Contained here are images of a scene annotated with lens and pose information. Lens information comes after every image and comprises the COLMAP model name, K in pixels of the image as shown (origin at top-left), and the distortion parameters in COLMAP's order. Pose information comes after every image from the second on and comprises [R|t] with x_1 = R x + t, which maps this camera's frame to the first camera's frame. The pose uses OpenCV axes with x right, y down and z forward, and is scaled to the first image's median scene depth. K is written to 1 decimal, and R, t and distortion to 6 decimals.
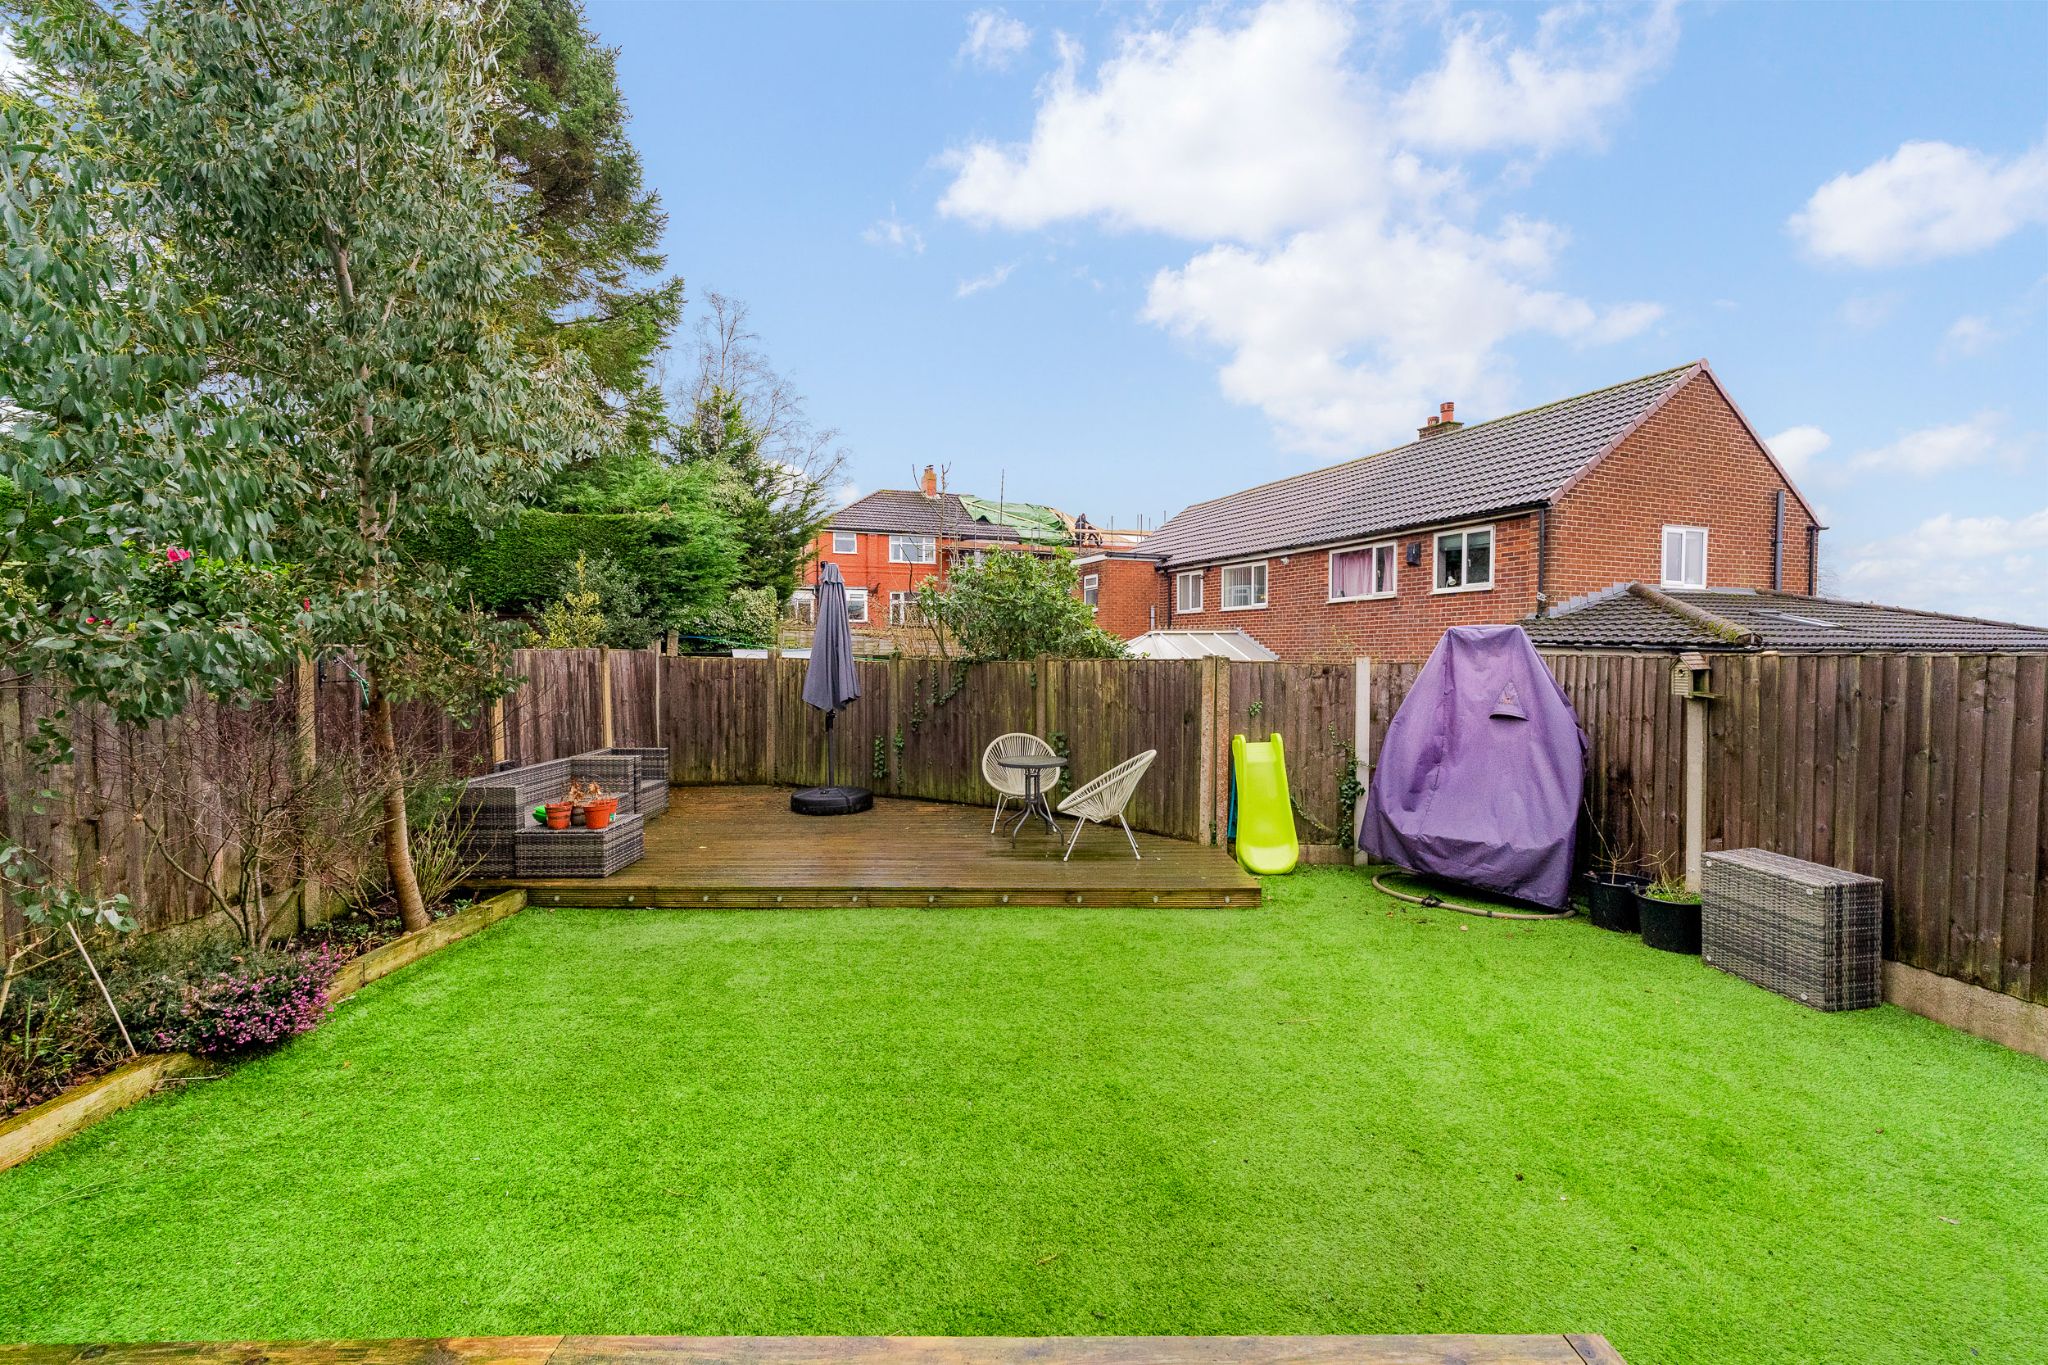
lens RADIAL K [[839.6, 0, 1017.4], [0, 839.6, 672.7], [0, 0, 1]] dist [-0.000233, -0.000437]
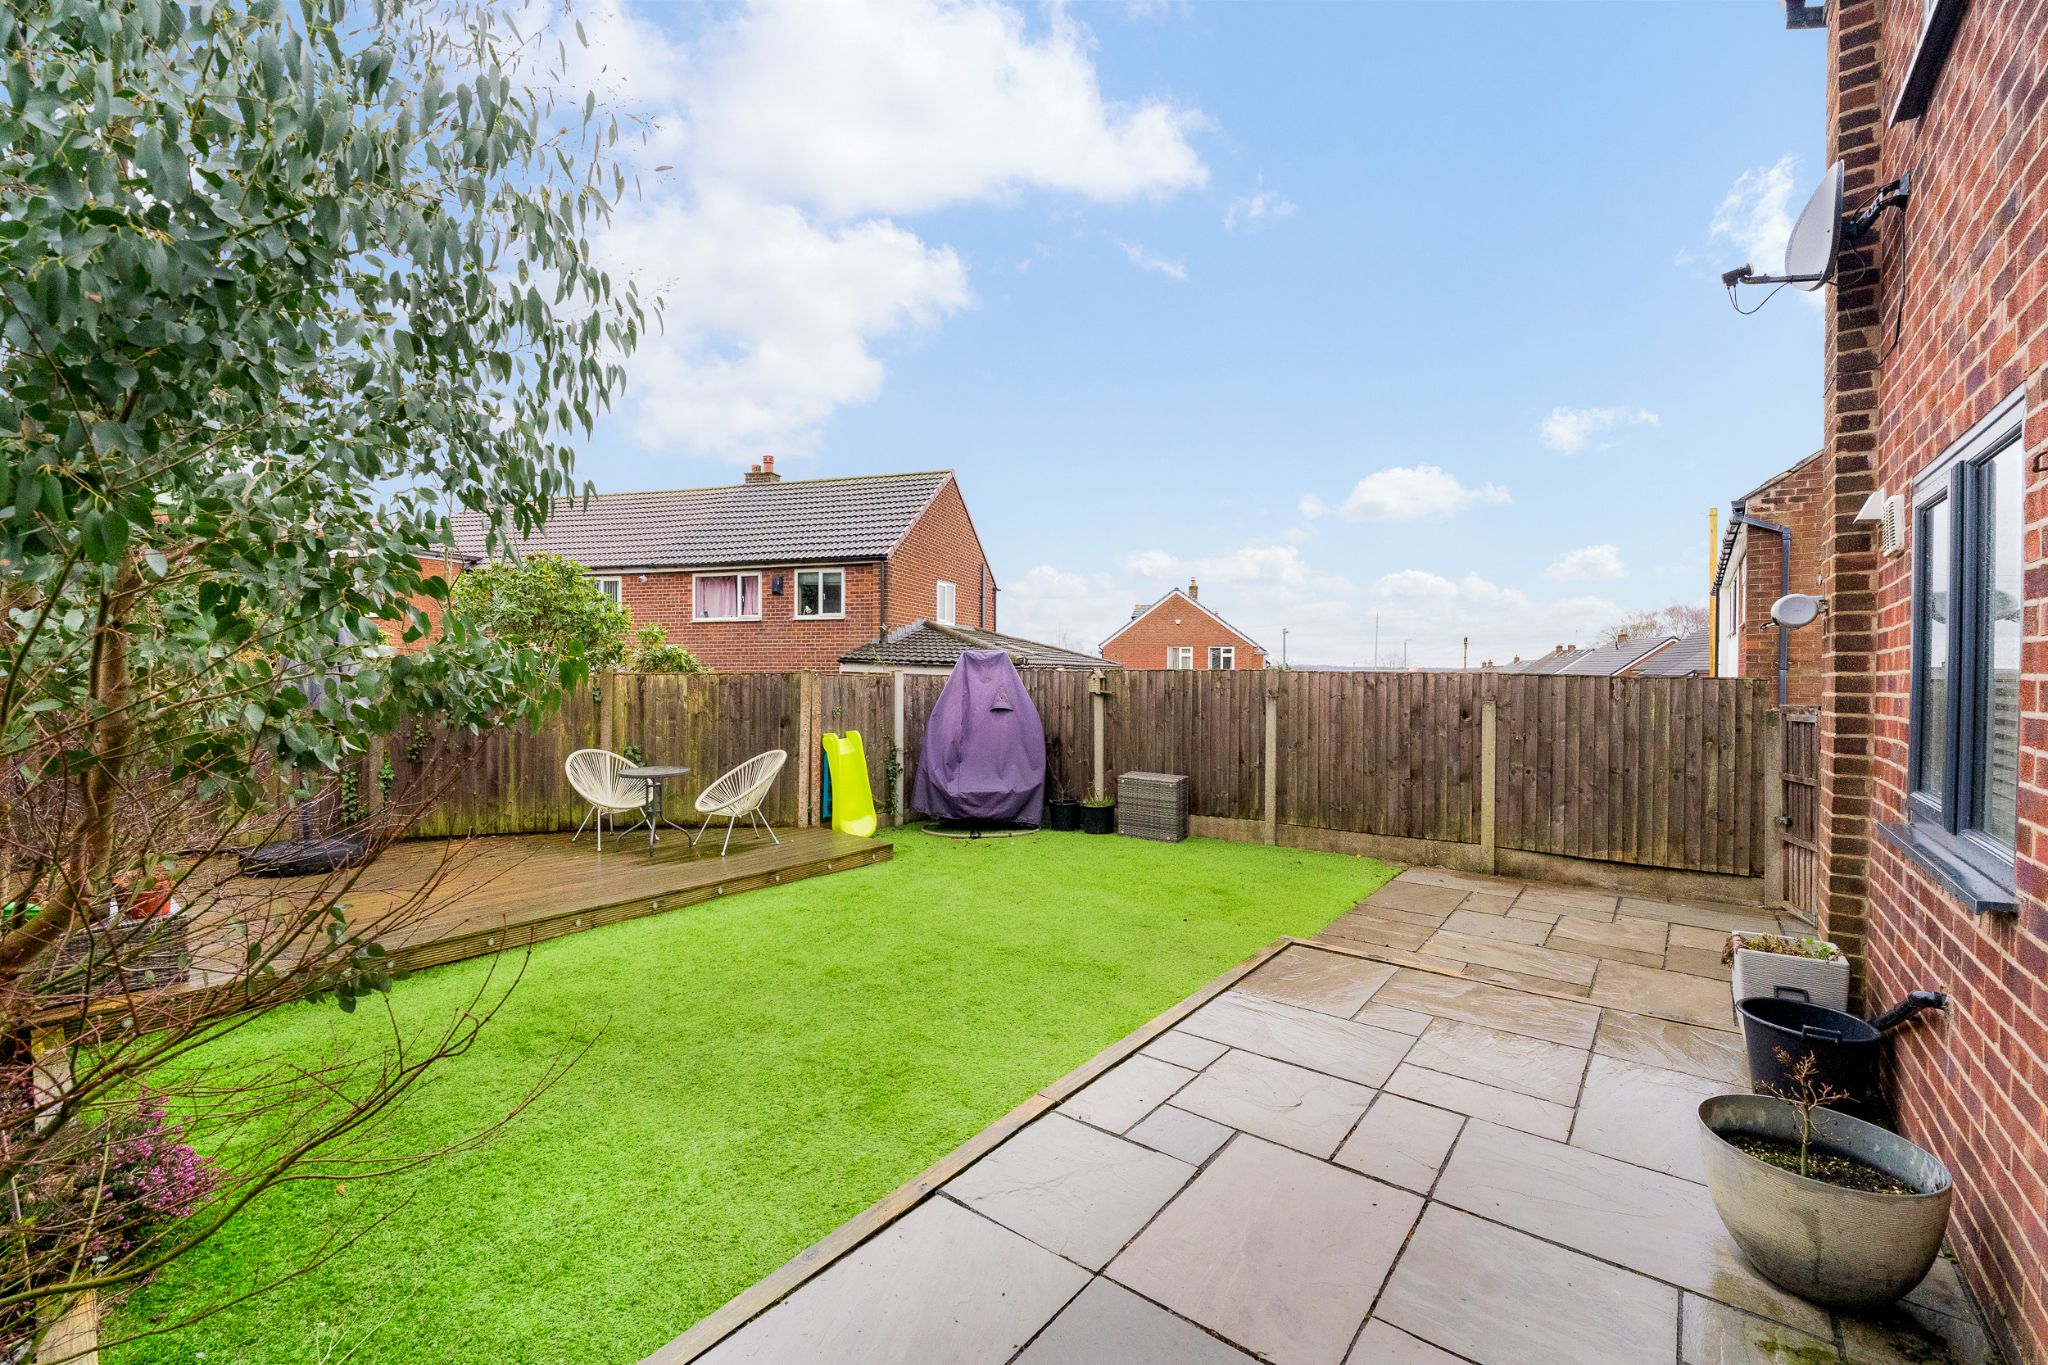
lens RADIAL K [[839.6, 0, 1017.4], [0, 839.6, 672.7], [0, 0, 1]] dist [-0.000233, -0.000437]
pose [[0.622477, 0.000430, 0.782638, -0.455533], [0.014403, 0.999824, -0.012005, 0.002384], [-0.782505, 0.018745, 0.622361, 0.005743]]
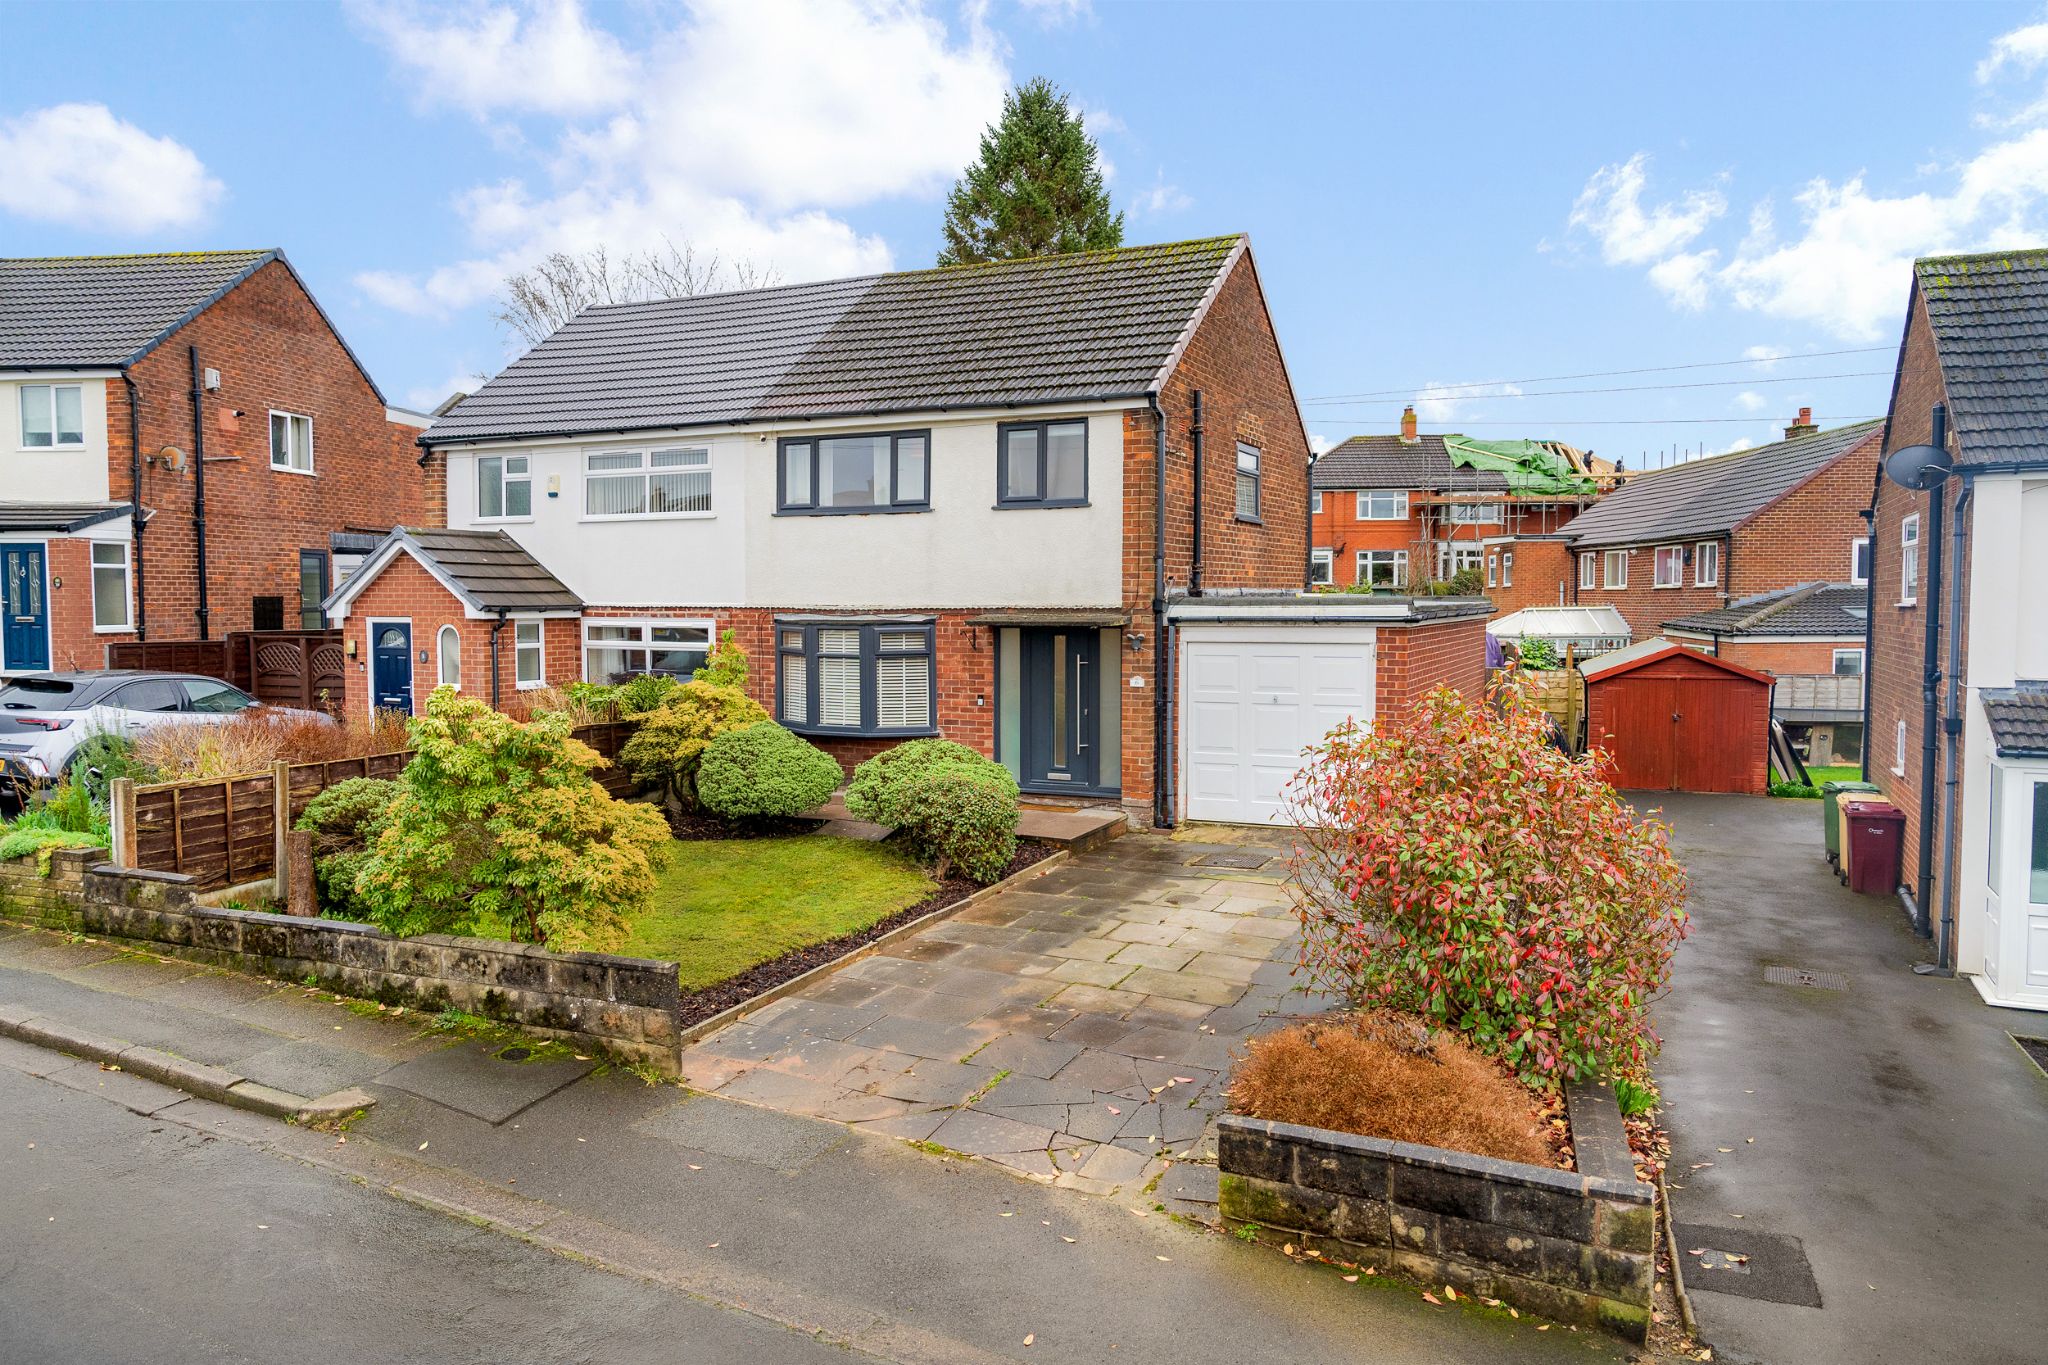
lens RADIAL K [[1451.7, 0, 1023.7], [0, 1451.7, 650.0], [0, 0, 1]] dist [0.000196, -0.001068]
pose [[0.905251, 0.016010, -0.424576, 0.939375], [-0.010473, 0.999827, 0.015372, -0.029921], [0.424749, -0.009469, 0.905262, -2.945291]]
